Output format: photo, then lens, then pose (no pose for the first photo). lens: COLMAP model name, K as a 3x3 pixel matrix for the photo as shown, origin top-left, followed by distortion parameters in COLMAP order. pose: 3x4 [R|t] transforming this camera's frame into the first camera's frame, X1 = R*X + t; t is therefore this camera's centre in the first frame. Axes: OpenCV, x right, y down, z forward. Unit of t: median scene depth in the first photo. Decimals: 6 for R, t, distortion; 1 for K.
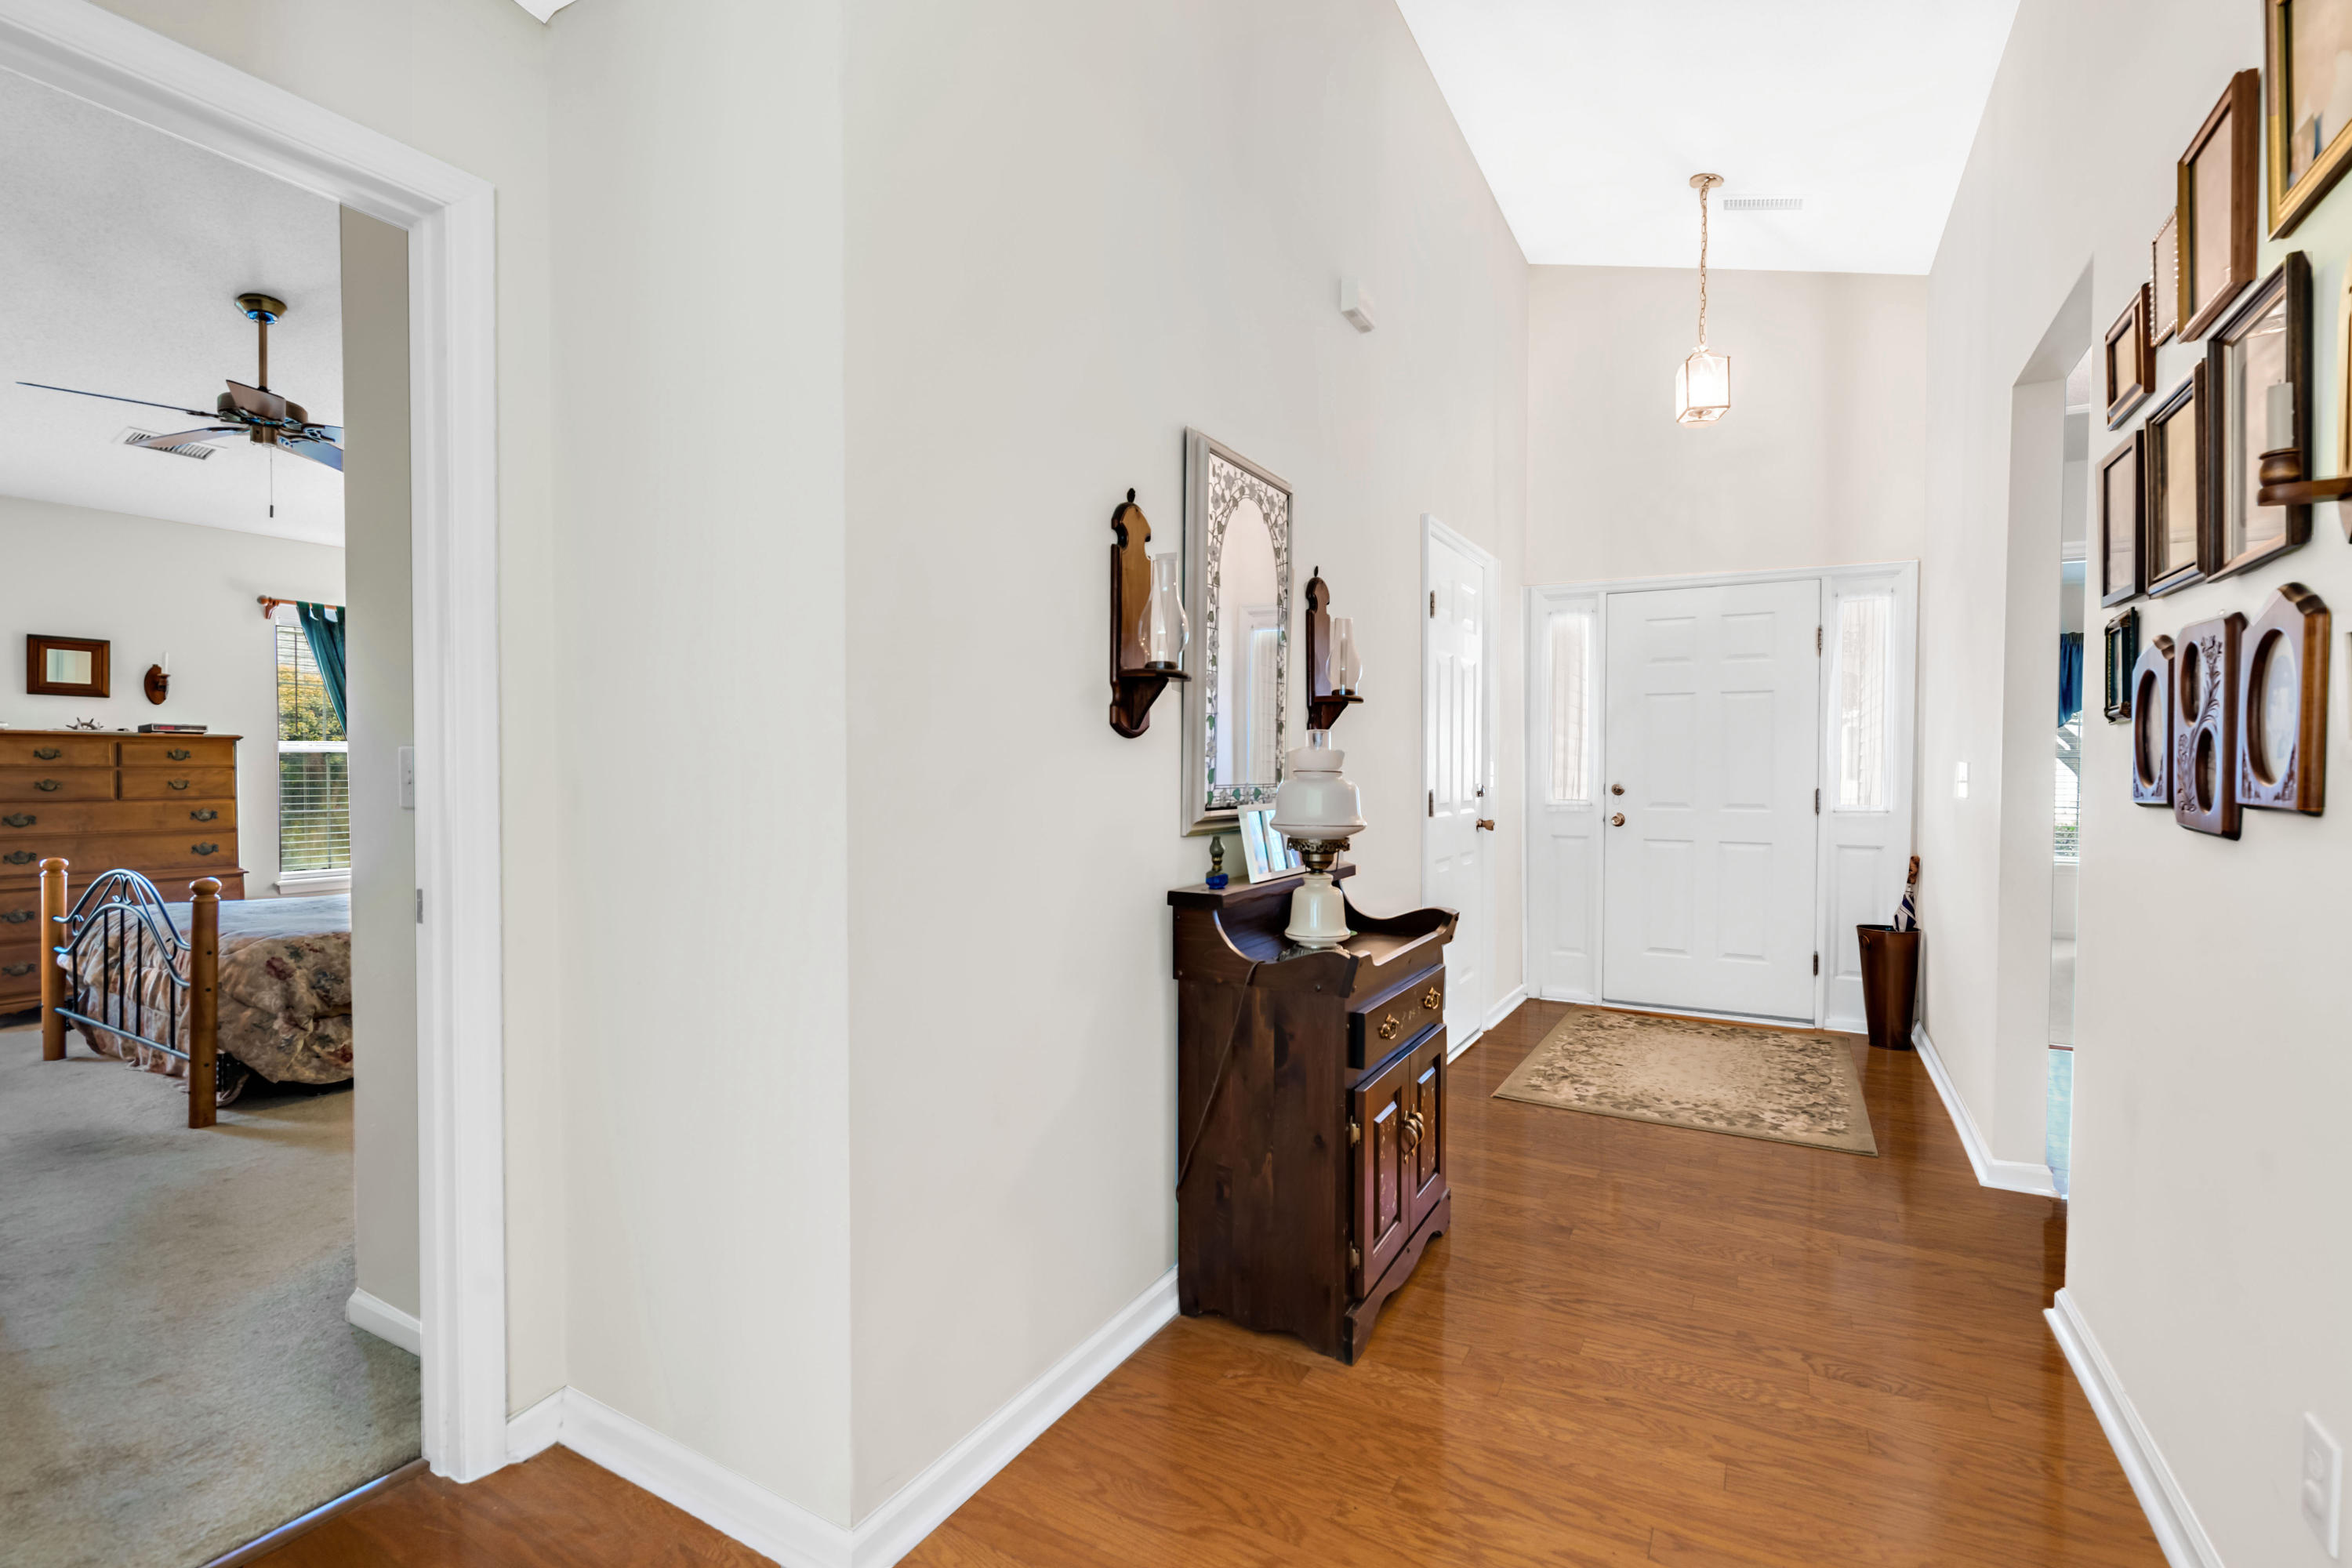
lens RADIAL K [[1080.9, 0, 1176.8], [0, 1080.9, 779.2], [0, 0, 1]] dist [-0.001617, 0.001754]
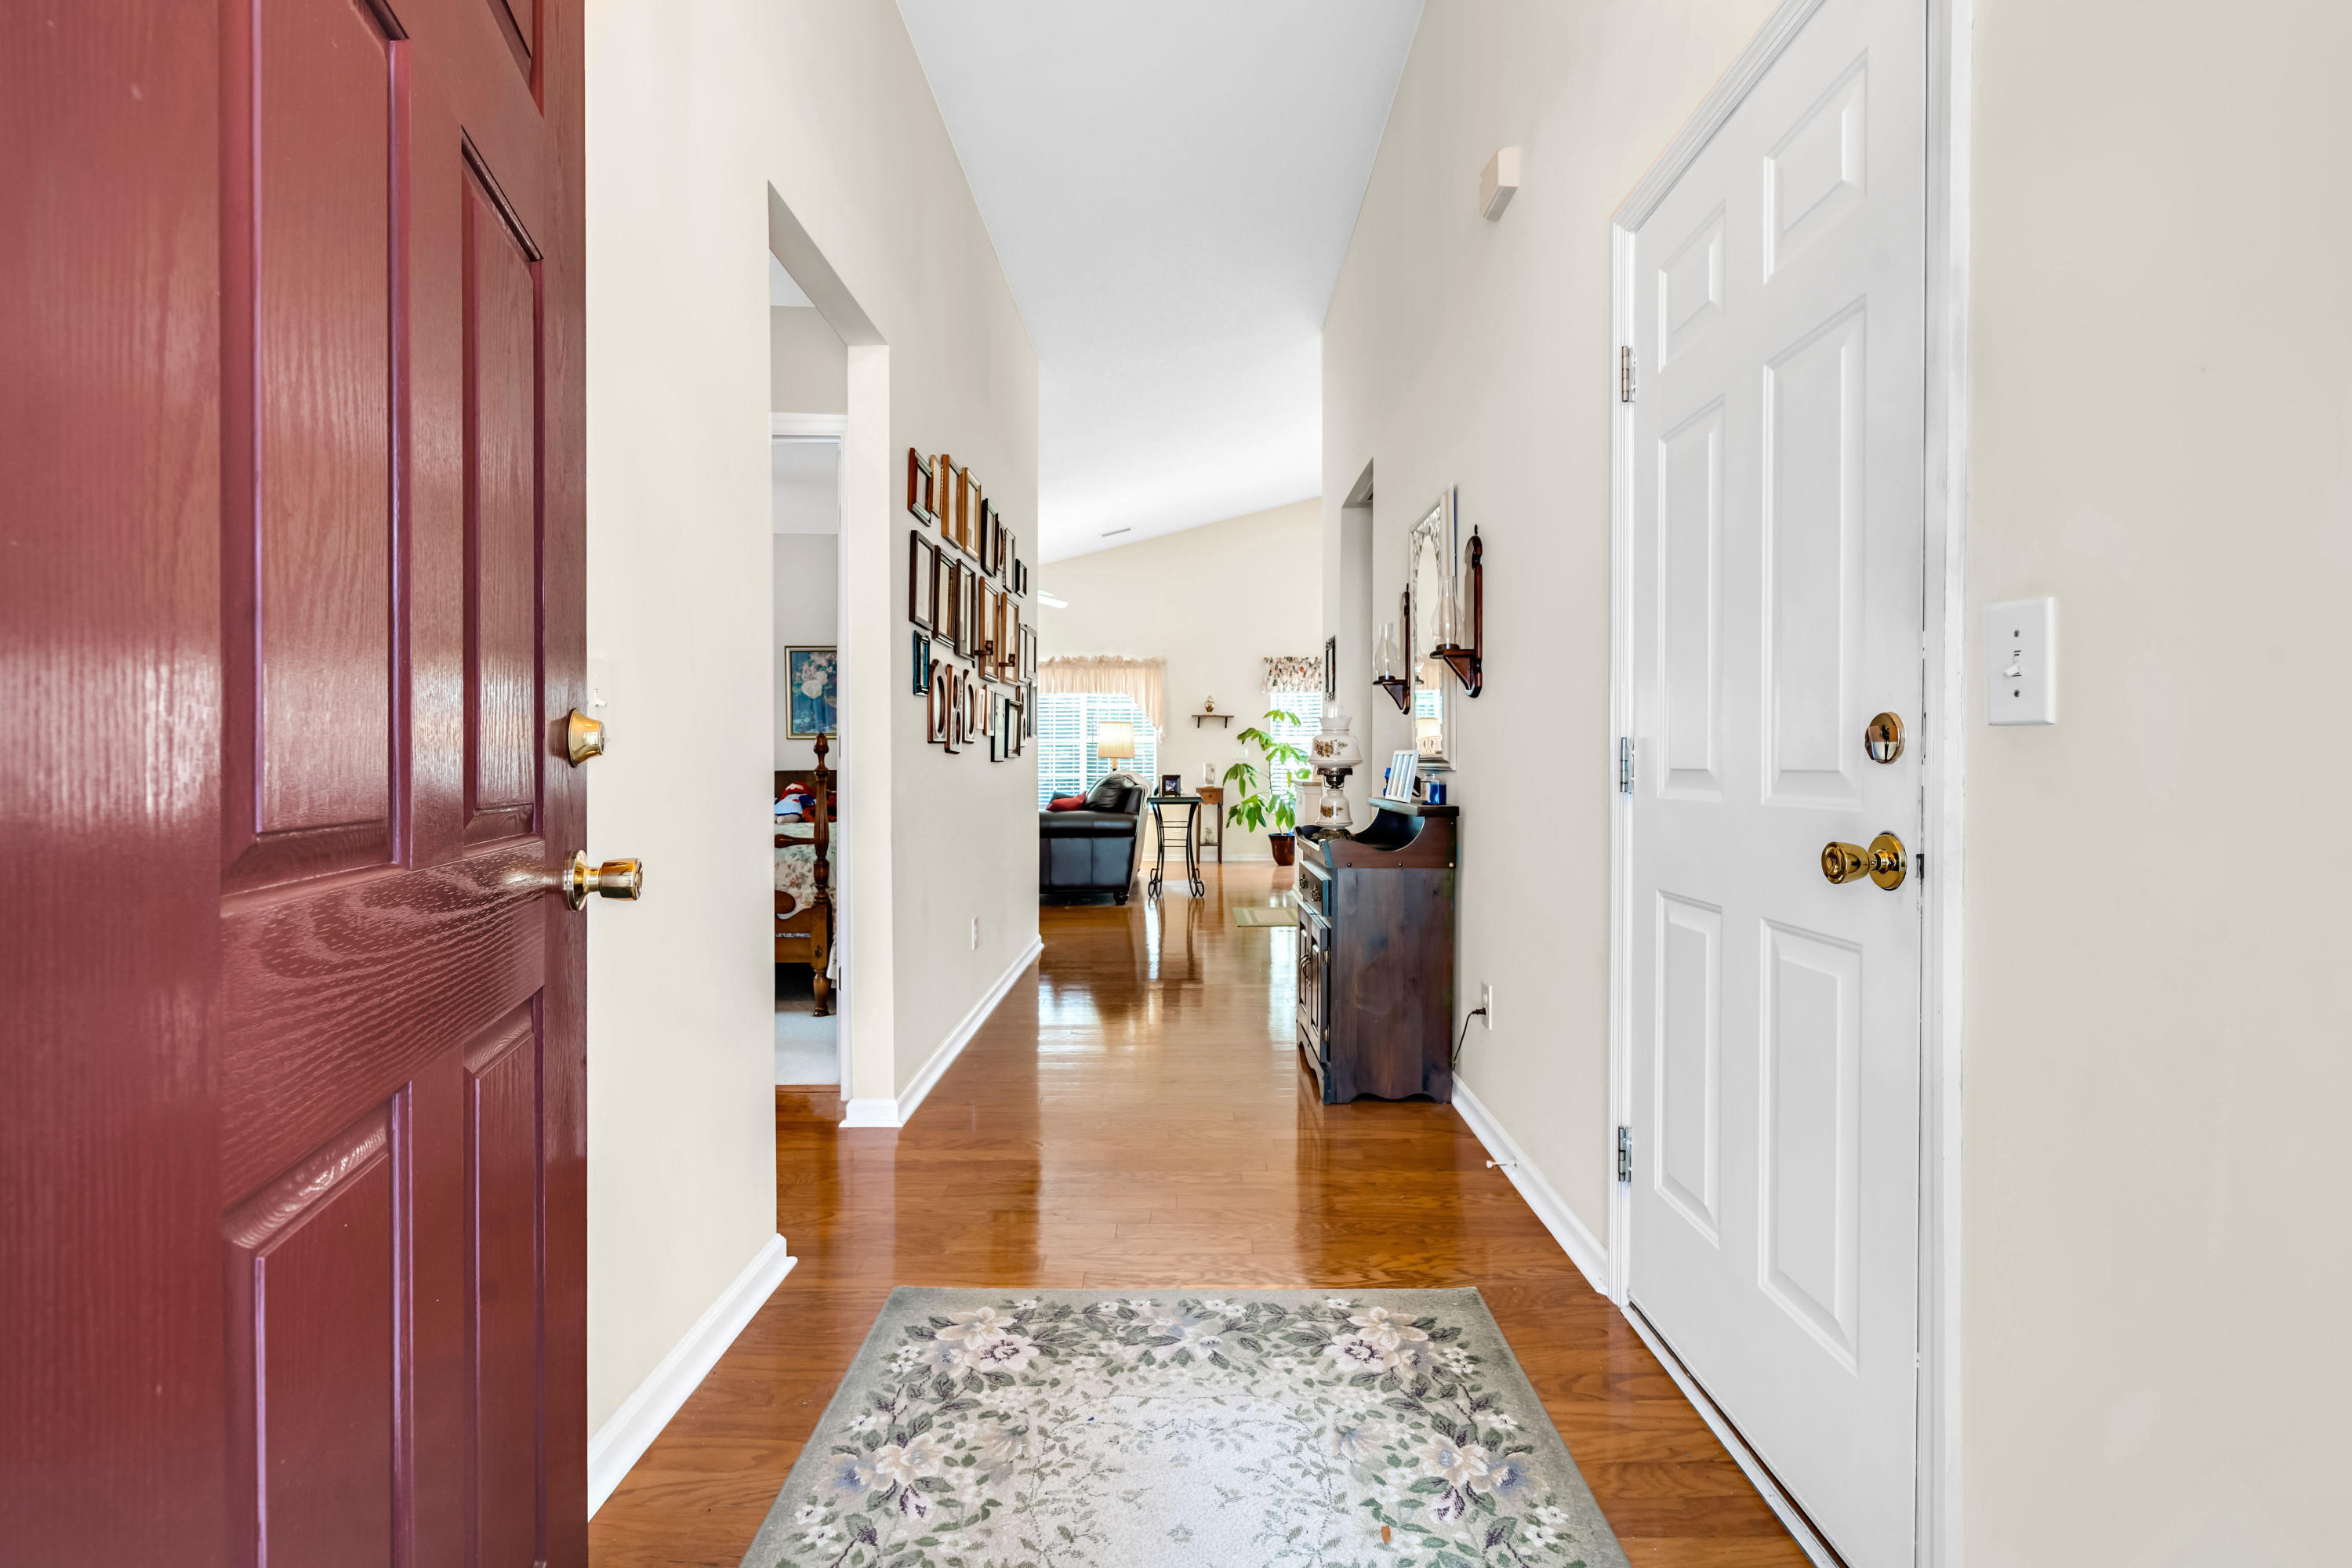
lens RADIAL K [[1232.2, 0, 1178.9], [0, 1232.2, 777.9], [0, 0, 1]] dist [-0.030134, 0.010599]
pose [[-0.879163, -0.004082, -0.476503, 0.575017], [-0.012643, 0.999811, 0.014763, 0.018179], [0.476353, 0.019003, -0.879049, 1.166727]]
